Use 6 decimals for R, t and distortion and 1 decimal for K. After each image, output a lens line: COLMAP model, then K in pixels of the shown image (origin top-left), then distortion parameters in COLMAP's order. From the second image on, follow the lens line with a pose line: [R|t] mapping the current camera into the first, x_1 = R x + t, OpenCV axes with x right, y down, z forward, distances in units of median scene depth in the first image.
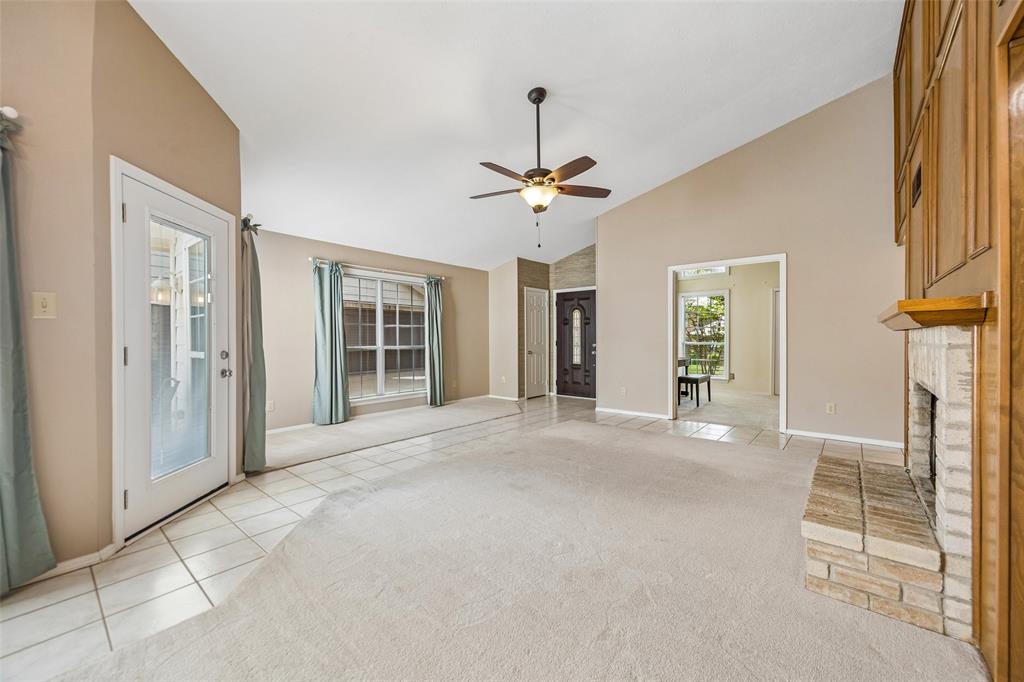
lens RADIAL K [[400.8, 0, 512.1], [0, 400.8, 341.2], [0, 0, 1]] dist [-0.000832, 0.000440]
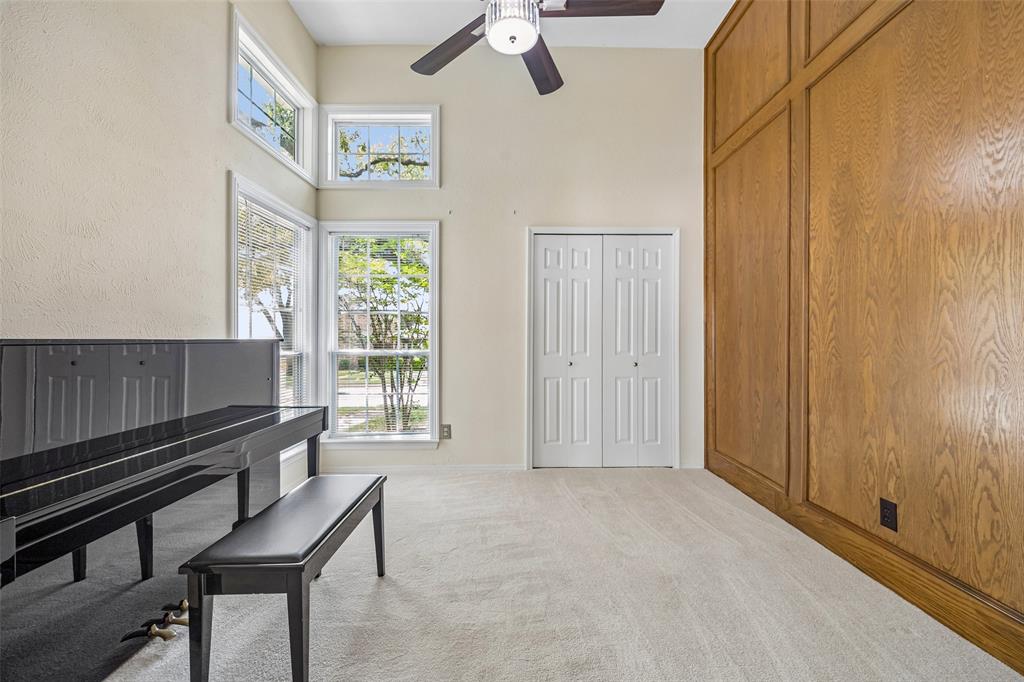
lens RADIAL K [[400.8, 0, 514.7], [0, 400.8, 339.1], [0, 0, 1]] dist [-0.000832, 0.000440]
pose [[0.764484, 0.007718, 0.644596, 0.341160], [0.000569, 0.999920, -0.012646, -0.000166], [-0.644642, 0.010034, 0.764418, 0.645975]]
